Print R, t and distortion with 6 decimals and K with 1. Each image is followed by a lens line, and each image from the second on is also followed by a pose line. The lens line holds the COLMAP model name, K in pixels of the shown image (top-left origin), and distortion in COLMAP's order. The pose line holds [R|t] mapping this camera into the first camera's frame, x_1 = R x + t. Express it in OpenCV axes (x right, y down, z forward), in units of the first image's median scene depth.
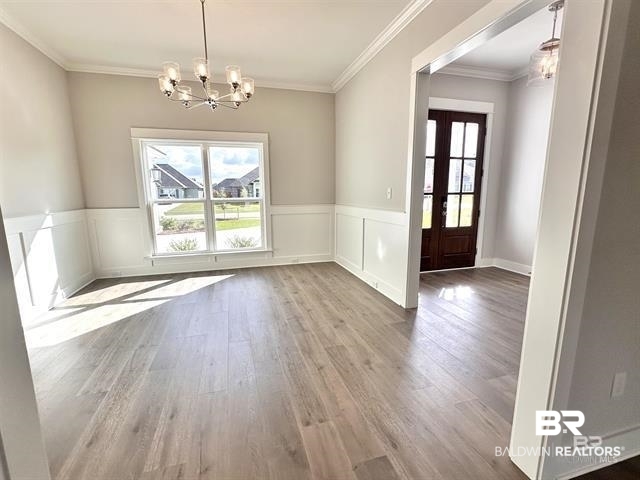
lens RADIAL K [[293.2, 0, 320.0], [0, 293.2, 240.0], [0, 0, 1]] dist [-0.013606, -0.000148]
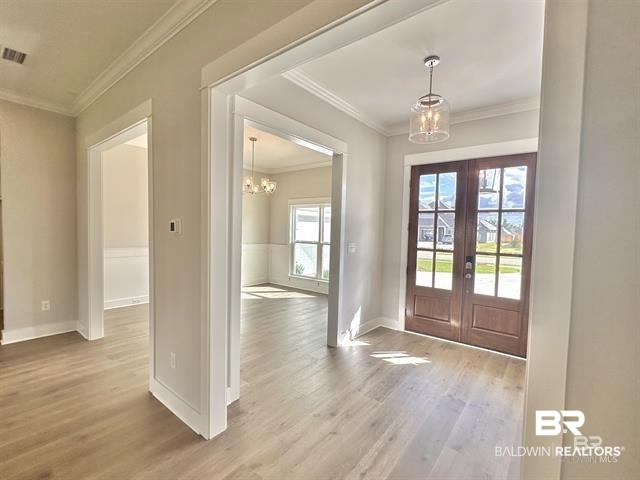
lens RADIAL K [[297.5, 0, 321.2], [0, 297.5, 242.5], [0, 0, 1]] dist [0.000578, 0.000070]
pose [[0.585327, 0.059127, -0.808638, 0.857497], [-0.162653, 0.985626, -0.045667, -0.077309], [0.794315, 0.158258, 0.586531, 0.146977]]
